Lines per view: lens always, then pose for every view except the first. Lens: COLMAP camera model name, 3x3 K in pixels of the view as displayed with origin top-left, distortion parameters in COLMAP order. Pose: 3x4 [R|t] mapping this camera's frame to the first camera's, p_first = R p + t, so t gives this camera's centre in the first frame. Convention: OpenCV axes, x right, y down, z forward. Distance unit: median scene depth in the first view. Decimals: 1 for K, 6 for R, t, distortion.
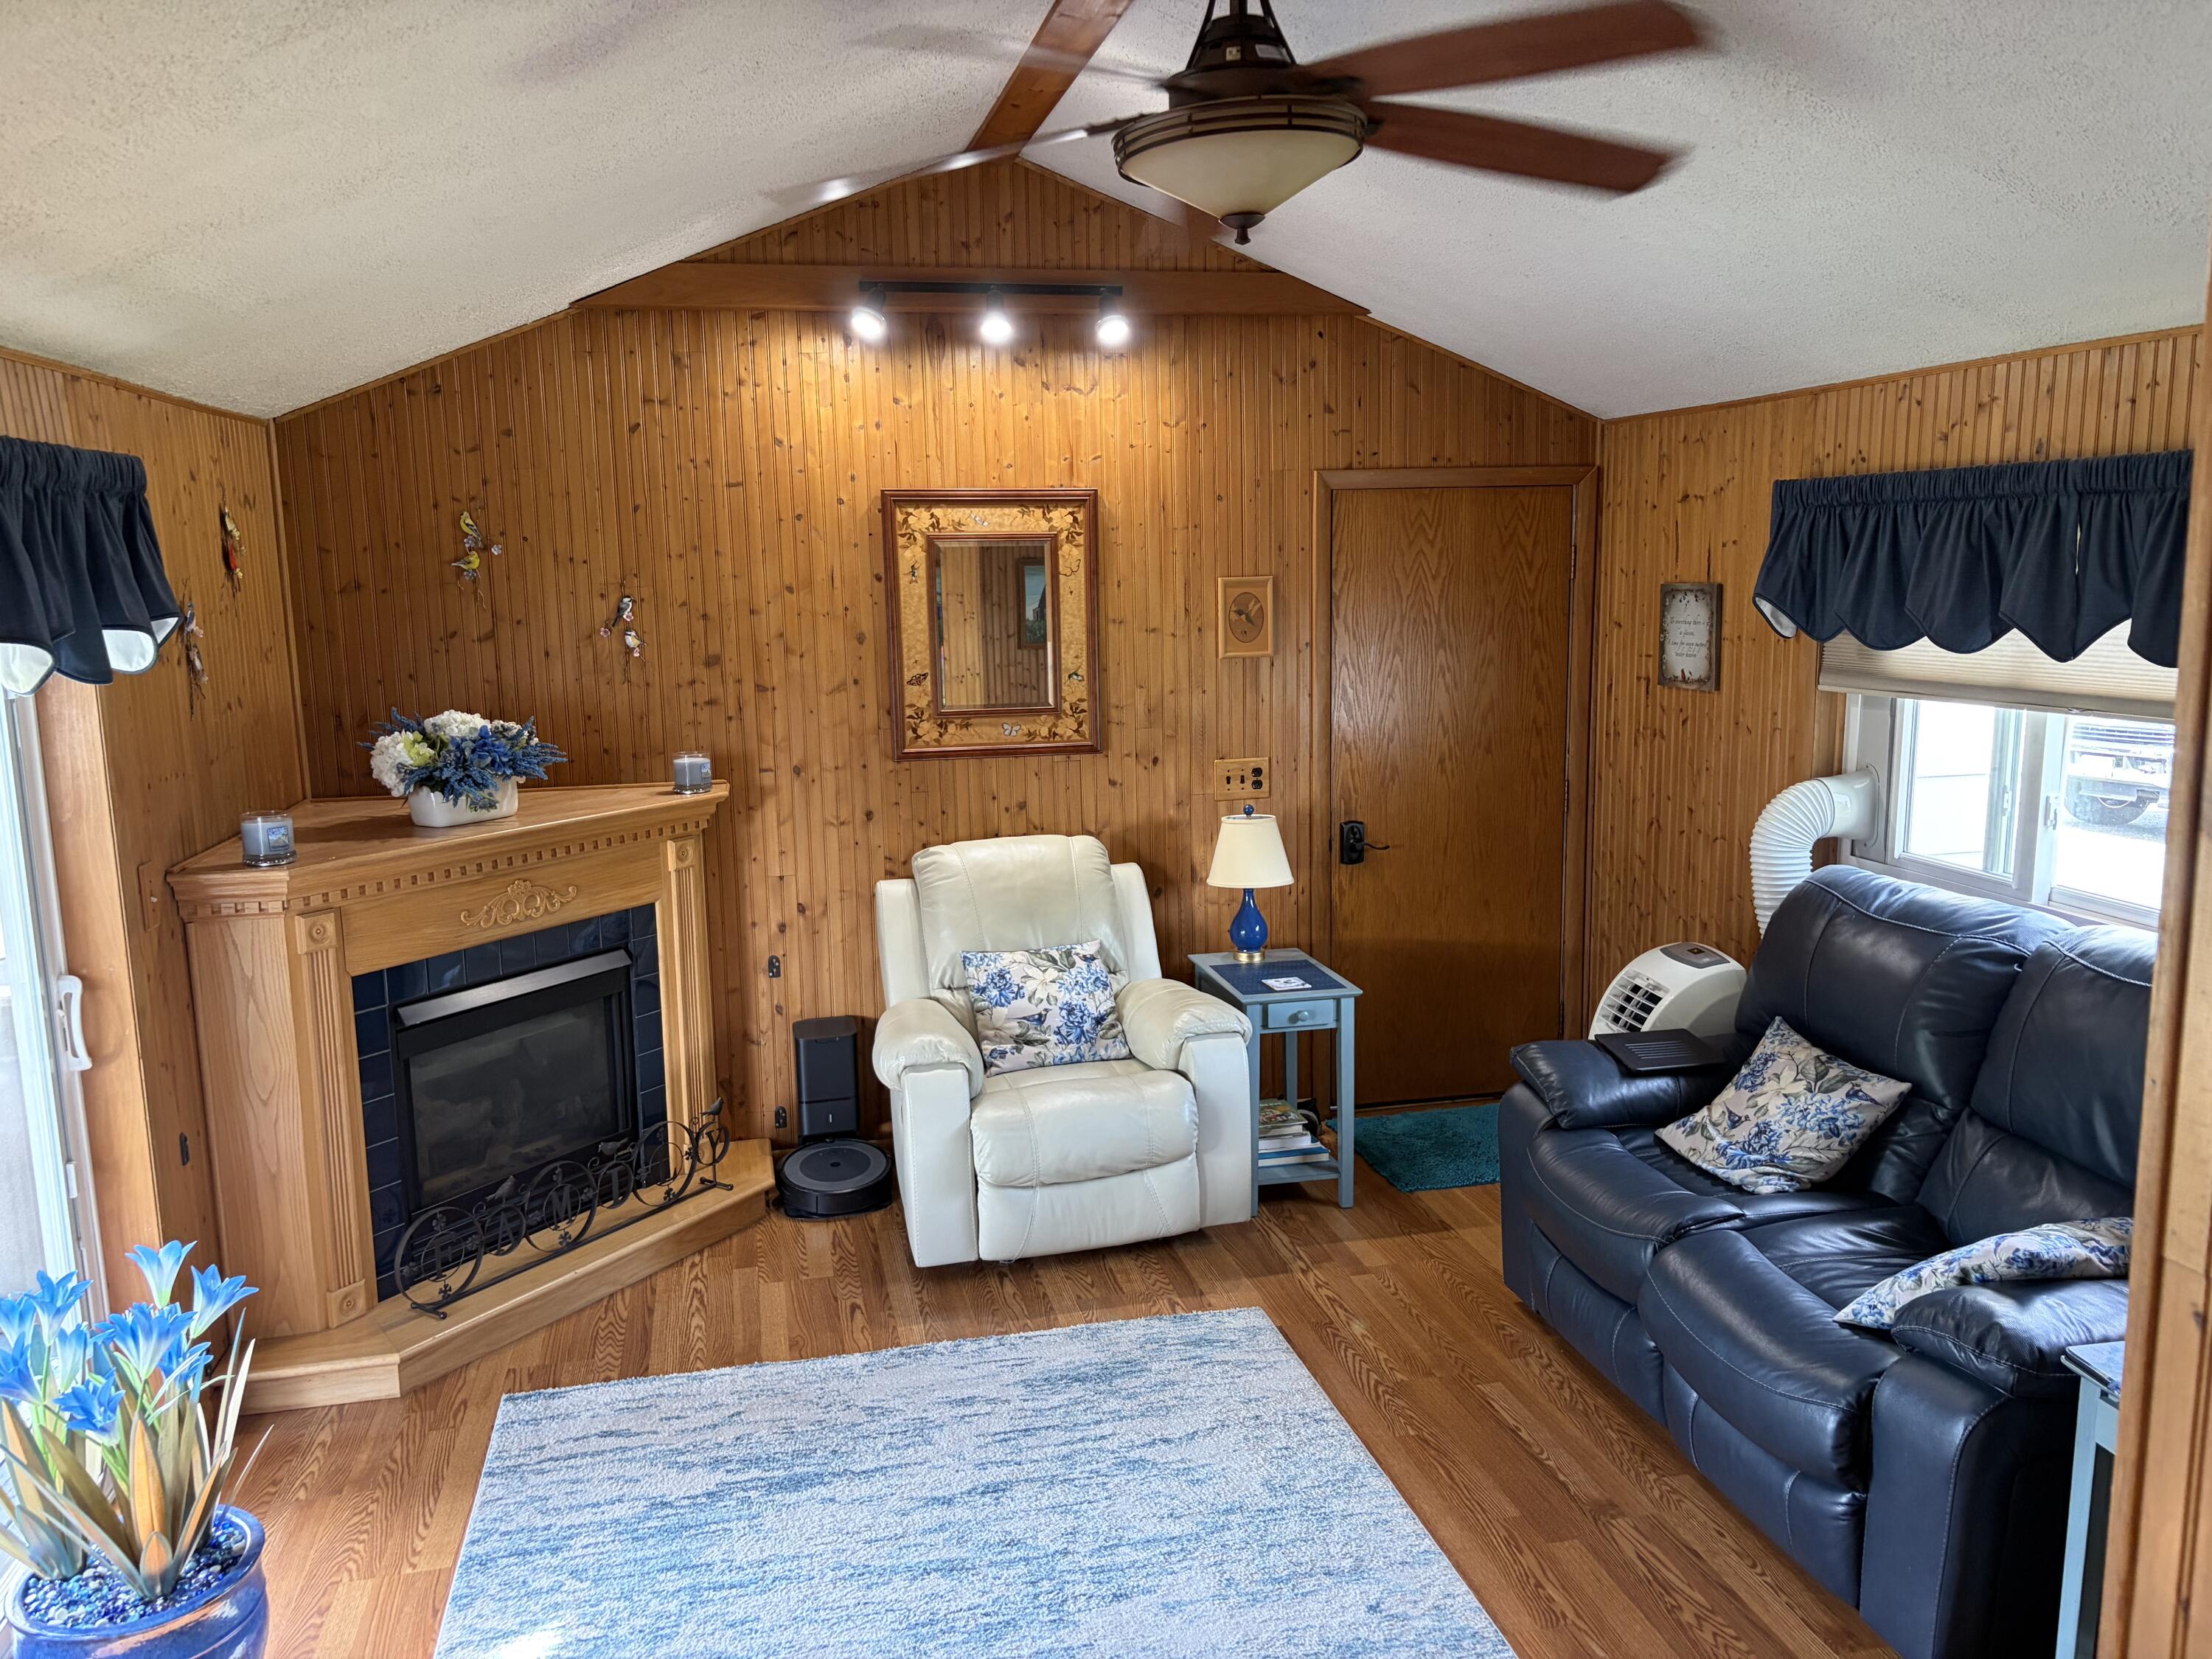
lens RADIAL K [[1692.8, 0, 1106.0], [0, 1692.8, 829.5], [0, 0, 1]] dist [0.187158, -0.489557]
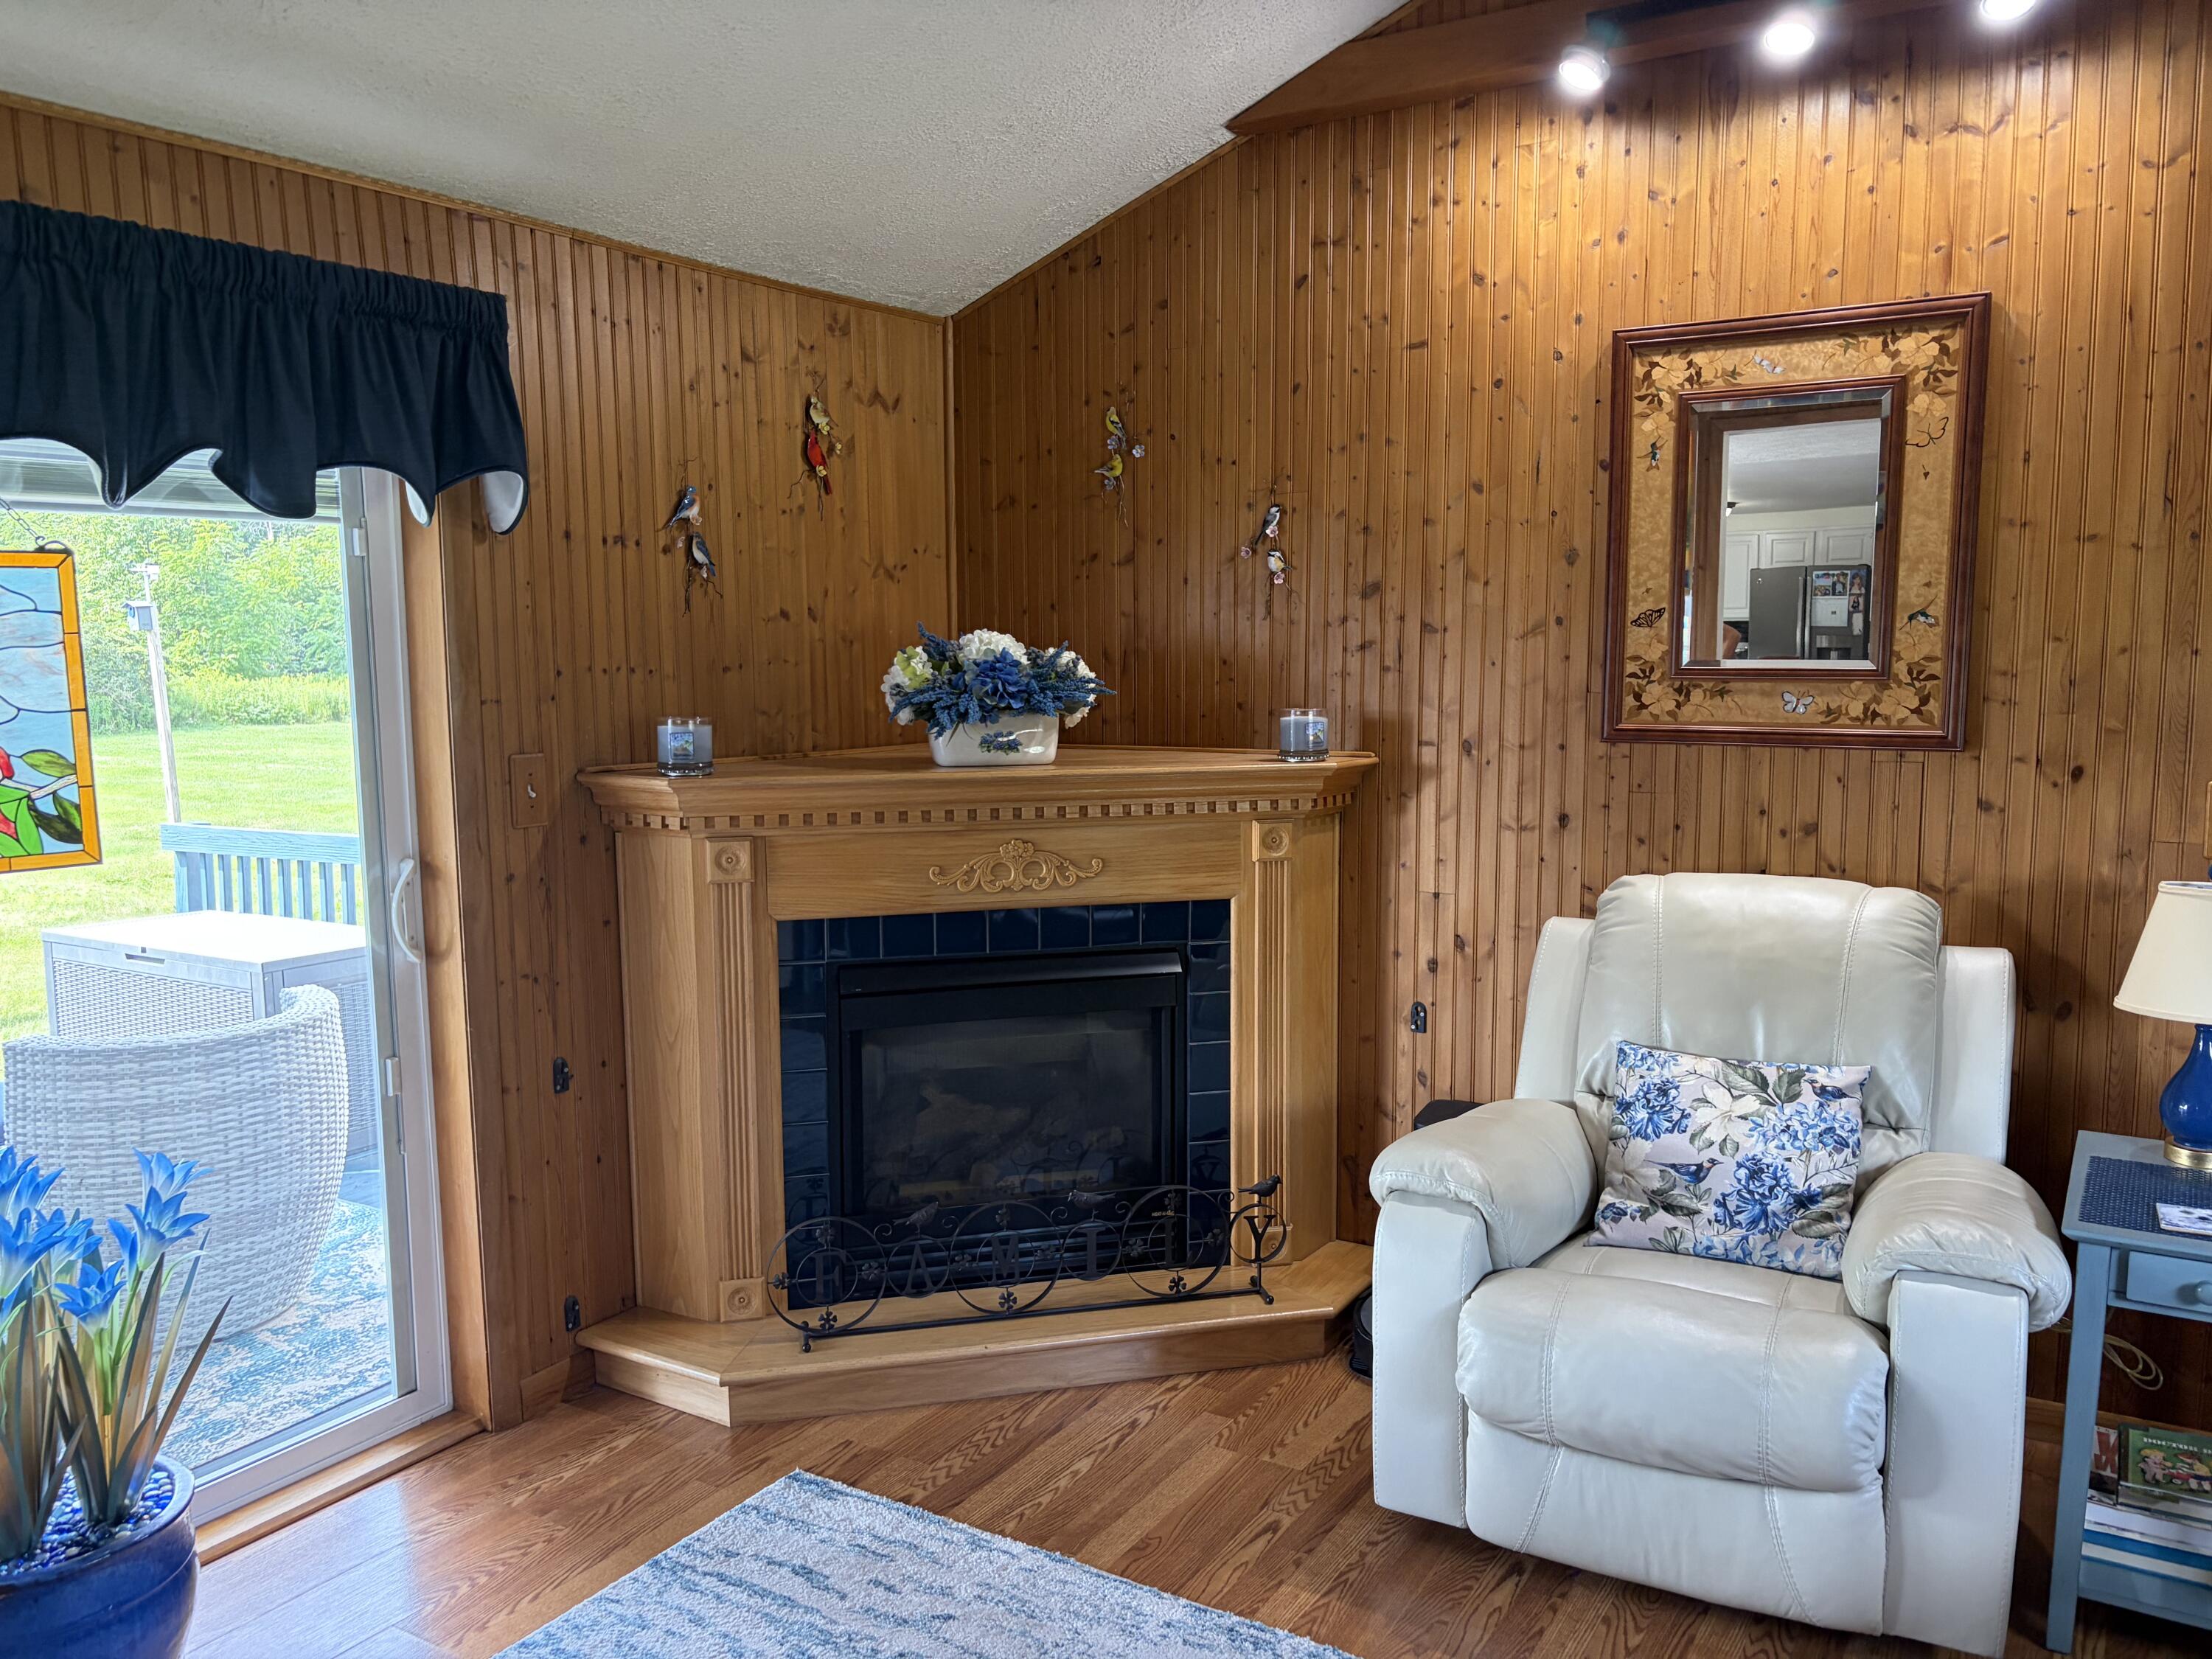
lens RADIAL K [[1703.3, 0, 1106.0], [0, 1703.3, 829.5], [0, 0, 1]] dist [0.058473, -0.064155]
pose [[0.711607, 0.092270, -0.696492, 0.213136], [-0.117067, 0.993052, 0.011950, 0.008895], [0.692756, 0.073033, 0.717465, 0.402412]]
